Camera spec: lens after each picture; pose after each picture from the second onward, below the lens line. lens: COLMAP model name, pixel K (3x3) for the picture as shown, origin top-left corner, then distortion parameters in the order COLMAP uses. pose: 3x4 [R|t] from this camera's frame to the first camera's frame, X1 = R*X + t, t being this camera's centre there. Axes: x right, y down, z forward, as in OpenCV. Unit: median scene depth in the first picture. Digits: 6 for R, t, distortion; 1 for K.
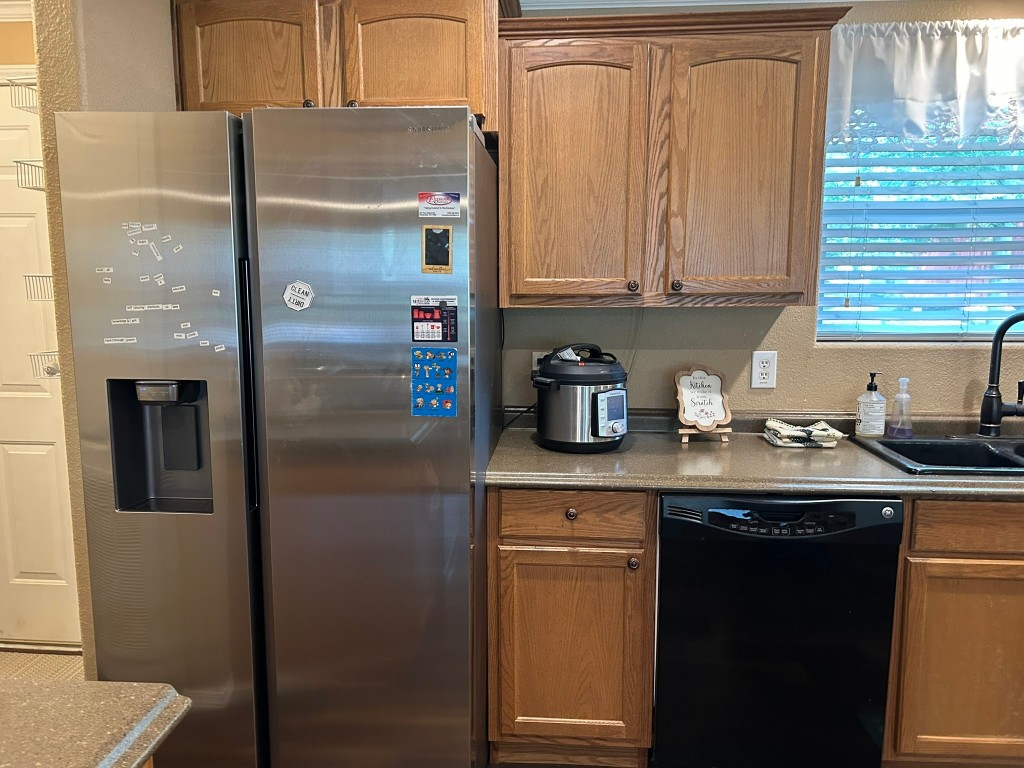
lens RADIAL K [[770.3, 0, 516.3], [0, 770.3, 393.9], [0, 0, 1]] dist [0.059071, -0.061631]
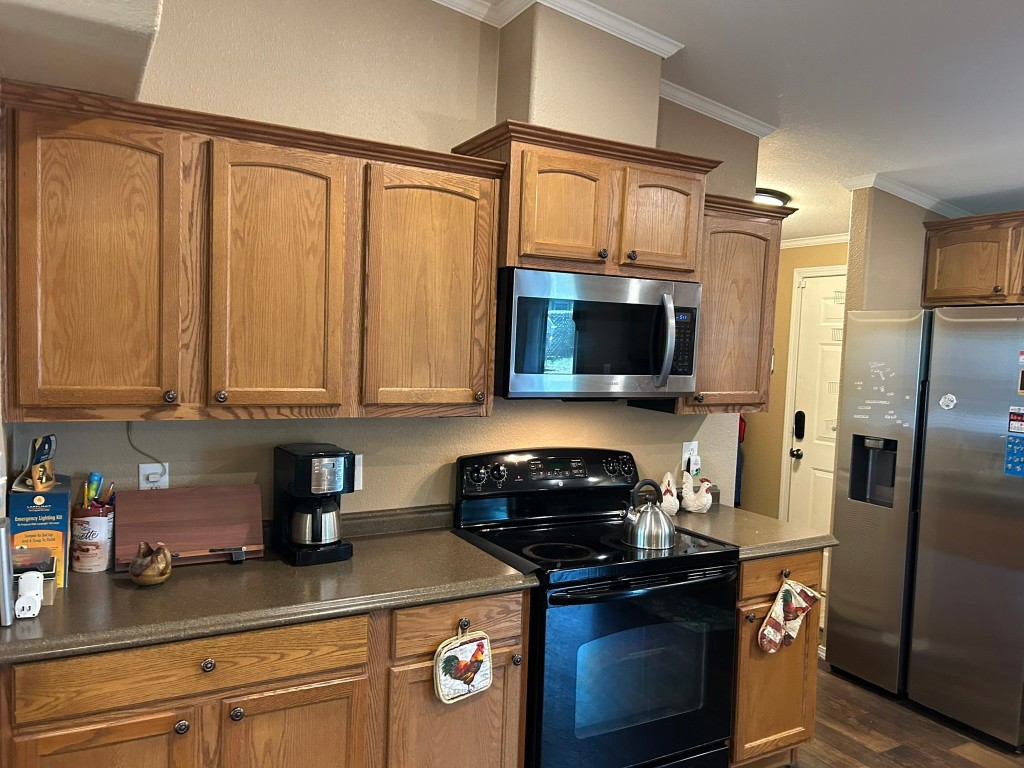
lens RADIAL K [[770.3, 0, 516.3], [0, 770.3, 393.9], [0, 0, 1]] dist [0.059071, -0.061631]
pose [[0.544949, 0.069335, -0.835598, 0.719639], [-0.156067, 0.987547, -0.019839, 0.056761], [0.823817, 0.141221, 0.548983, -0.906745]]
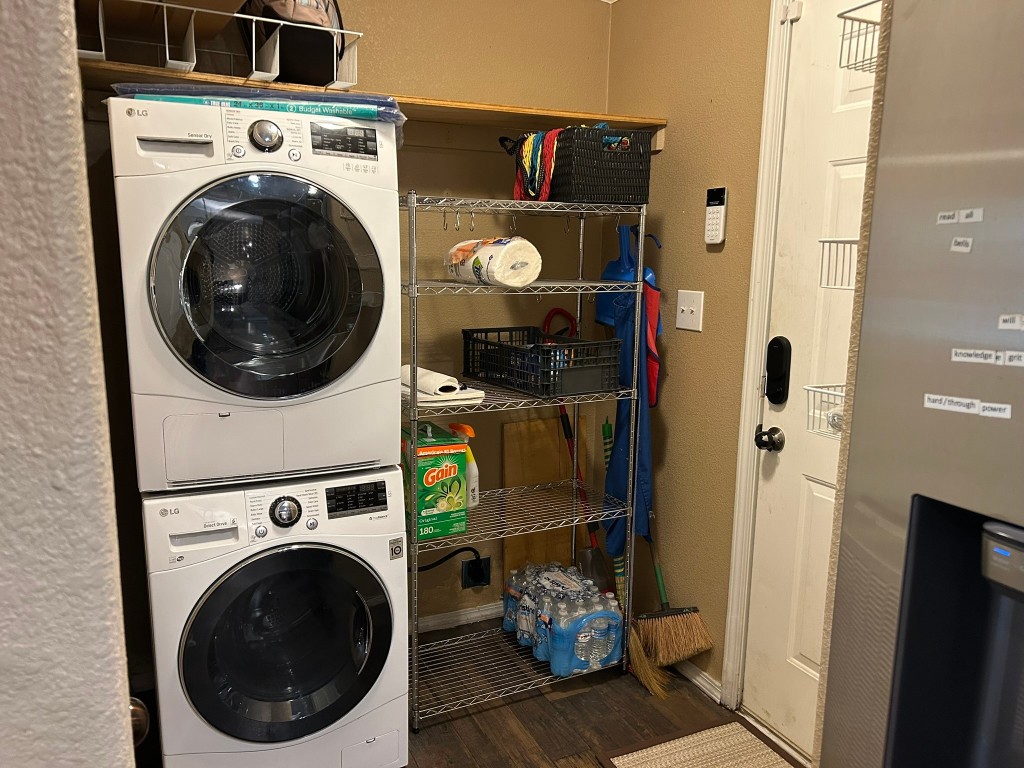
lens RADIAL K [[770.3, 0, 516.3], [0, 770.3, 393.9], [0, 0, 1]] dist [0.059071, -0.061631]
pose [[0.499894, 0.154136, -0.852261, -0.297959], [-0.134101, 0.985944, 0.099656, -0.082455], [0.855642, 0.064472, 0.513537, 0.622904]]
